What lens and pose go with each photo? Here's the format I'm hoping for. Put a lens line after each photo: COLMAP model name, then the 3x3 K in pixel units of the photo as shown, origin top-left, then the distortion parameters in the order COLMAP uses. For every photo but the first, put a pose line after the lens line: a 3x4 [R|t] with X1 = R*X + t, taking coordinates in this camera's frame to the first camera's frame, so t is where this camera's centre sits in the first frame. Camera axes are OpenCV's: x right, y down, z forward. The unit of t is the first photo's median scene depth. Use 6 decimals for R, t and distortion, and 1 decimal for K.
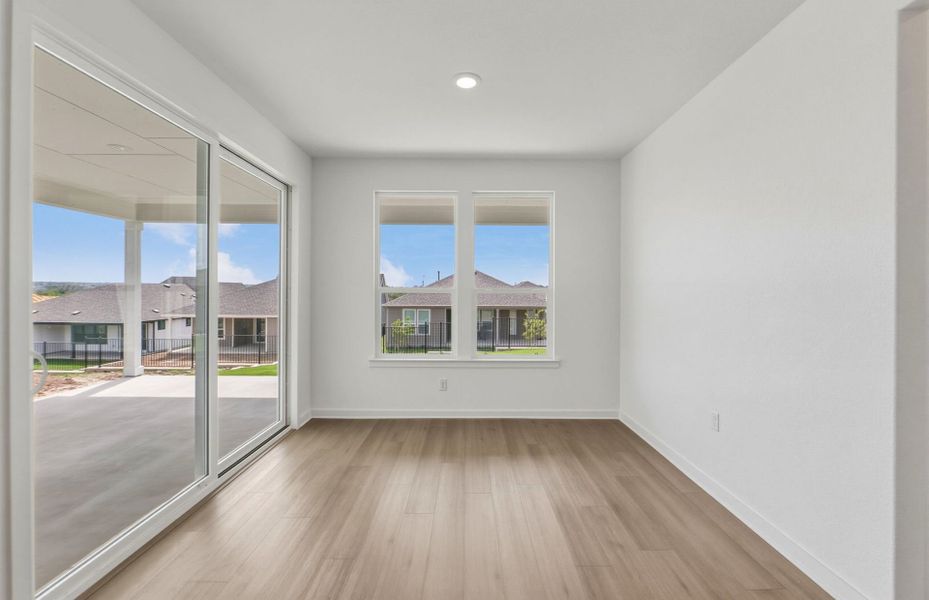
lens RADIAL K [[387.4, 0, 466.6], [0, 387.4, 293.2], [0, 0, 1]] dist [-0.009714, -0.000315]
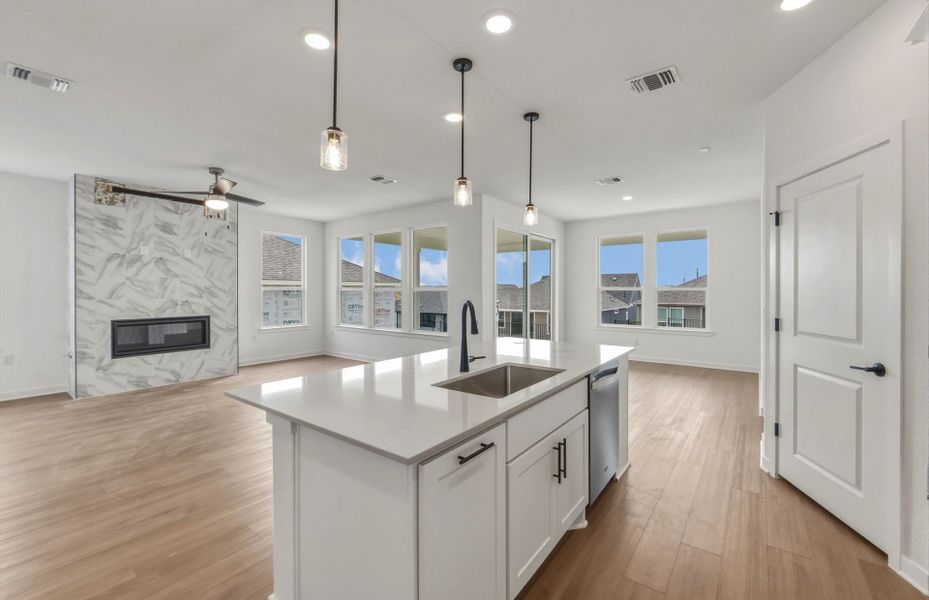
lens RADIAL K [[387.4, 0, 466.6], [0, 387.4, 293.2], [0, 0, 1]] dist [-0.009714, -0.000315]
pose [[0.798724, -0.000959, -0.601697, 0.055365], [0.002262, 0.999996, 0.001409, 0.001010], [0.601694, -0.002487, 0.798723, -0.123765]]
